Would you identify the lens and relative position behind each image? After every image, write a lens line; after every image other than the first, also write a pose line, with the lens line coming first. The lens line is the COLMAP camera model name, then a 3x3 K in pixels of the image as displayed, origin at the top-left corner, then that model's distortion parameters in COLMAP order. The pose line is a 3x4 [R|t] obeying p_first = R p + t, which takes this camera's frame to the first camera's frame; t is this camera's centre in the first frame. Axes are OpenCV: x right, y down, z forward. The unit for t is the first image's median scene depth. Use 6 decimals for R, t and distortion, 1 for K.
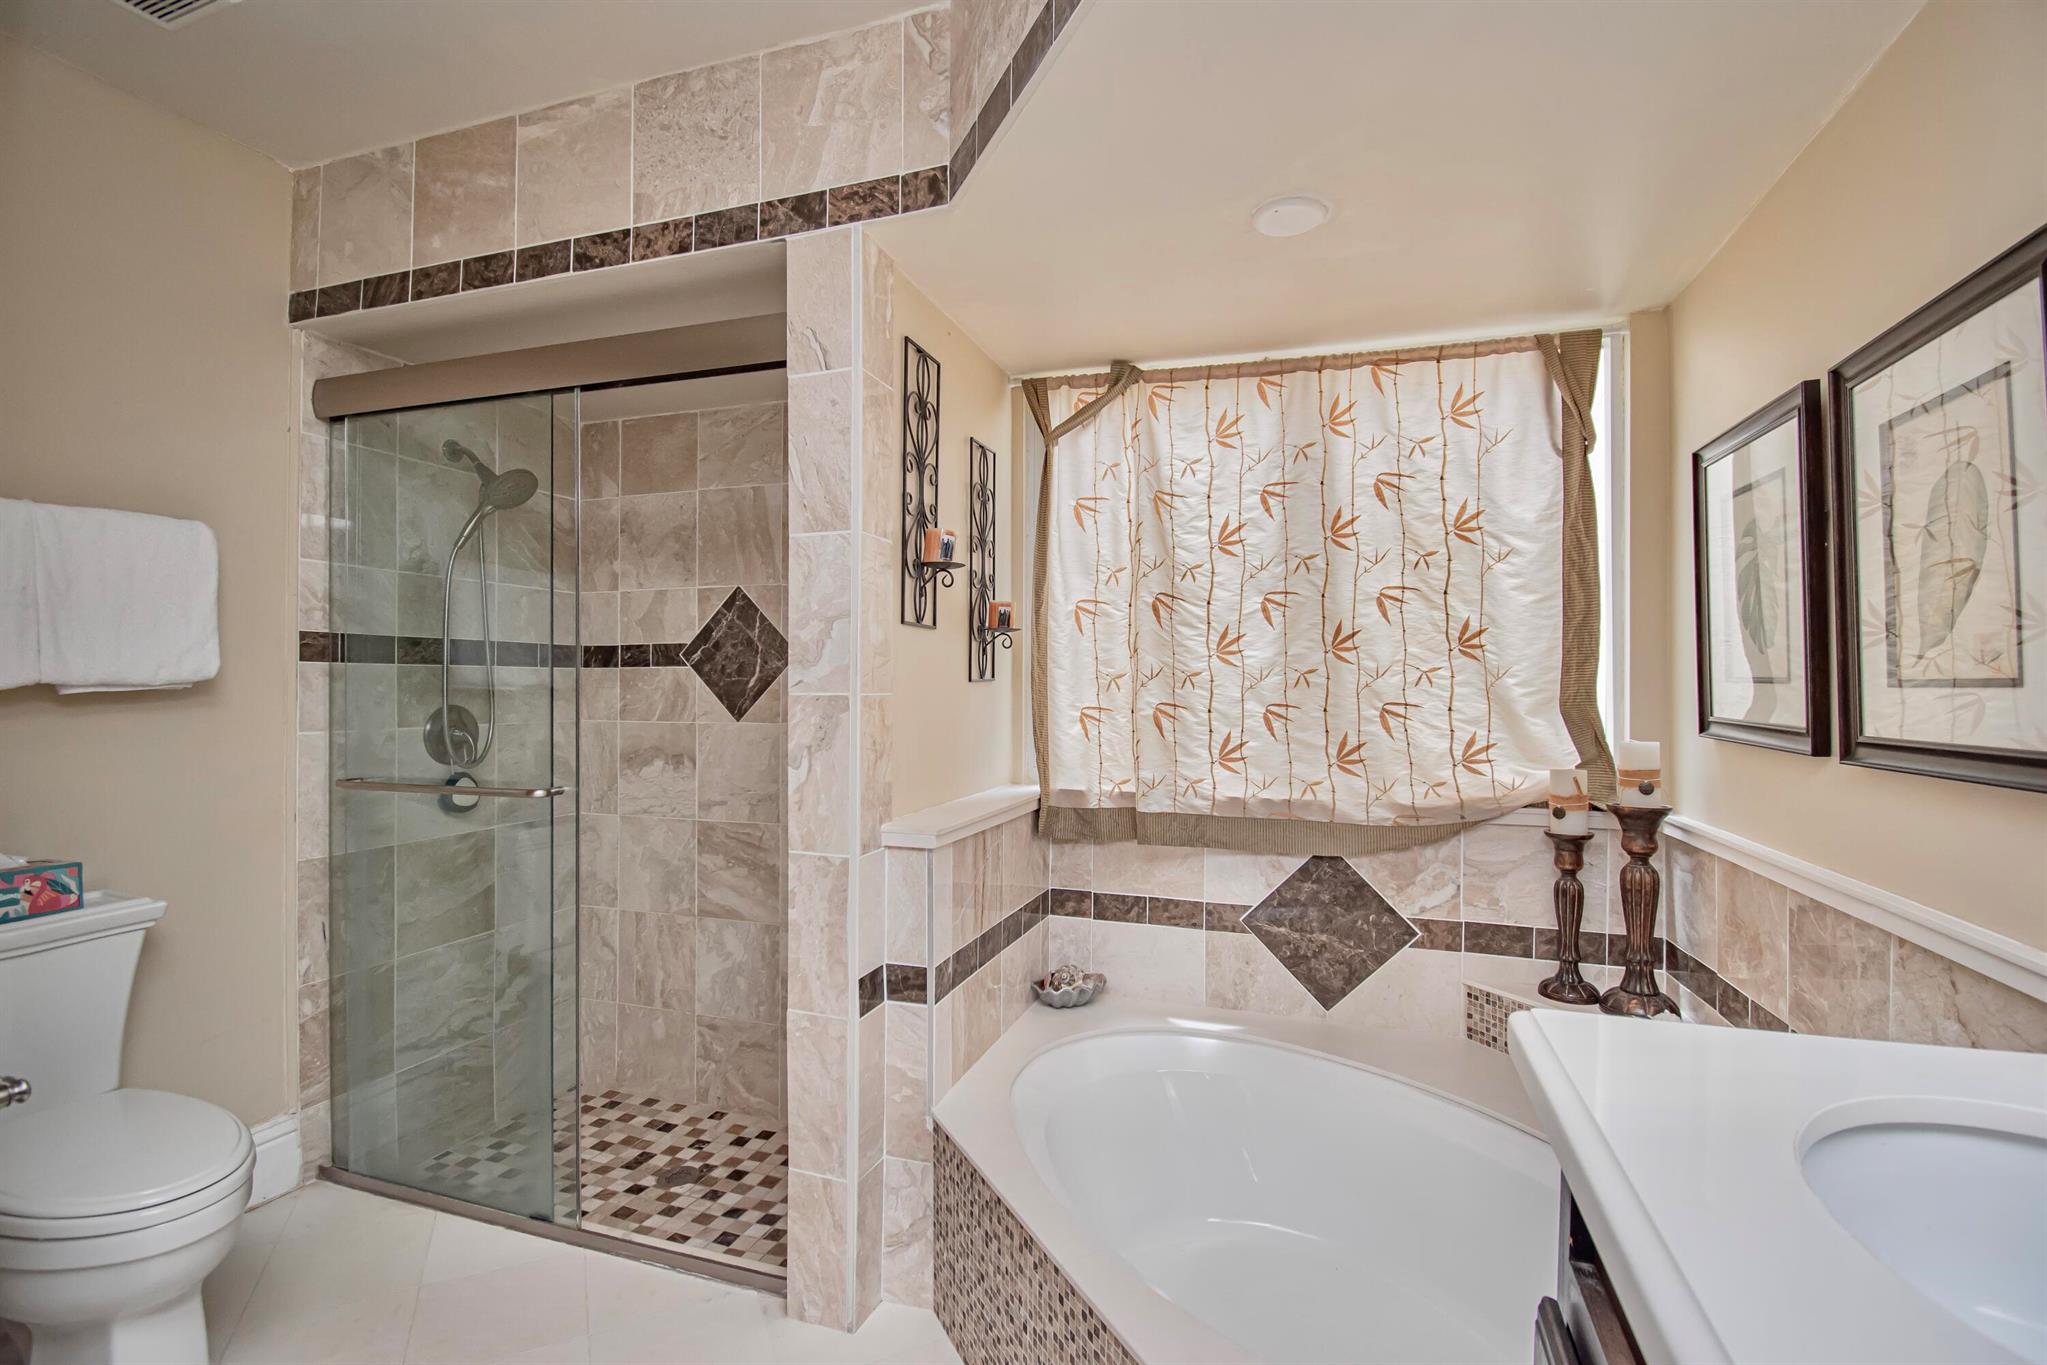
lens RADIAL K [[916.8, 0, 1029.9], [0, 916.8, 688.8], [0, 0, 1]] dist [-0.000090, -0.001715]
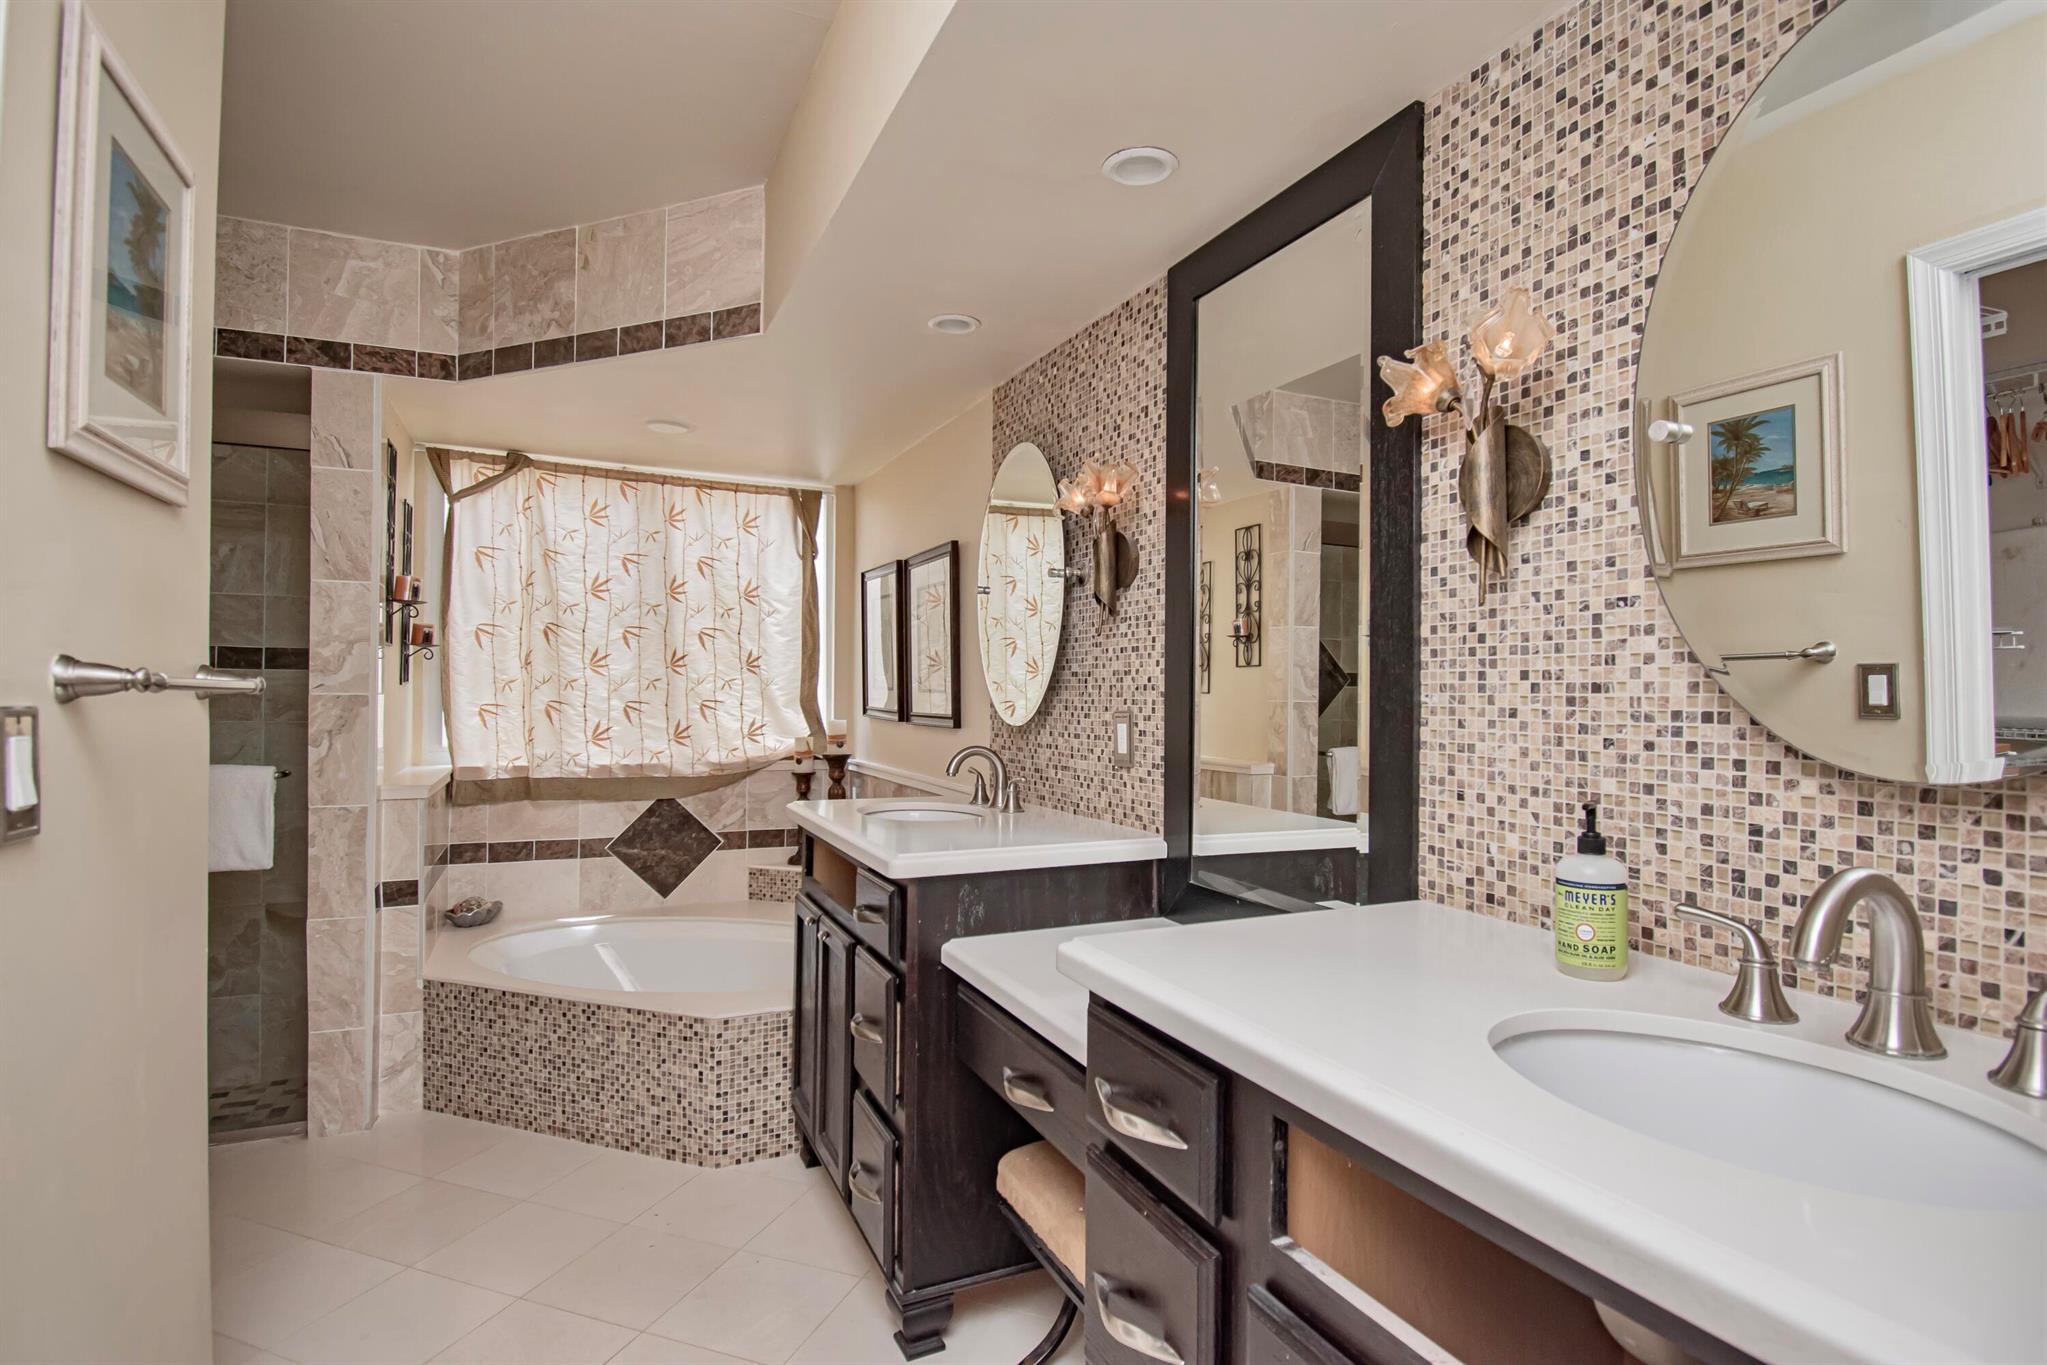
lens RADIAL K [[1003.8, 0, 1026.5], [0, 1003.8, 682.4], [0, 0, 1]] dist [0.001106, -0.000775]
pose [[0.732772, 0.010187, 0.680398, -0.398845], [-0.005622, 0.999944, -0.008917, -0.003273], [-0.680451, 0.002709, 0.732788, -0.681738]]
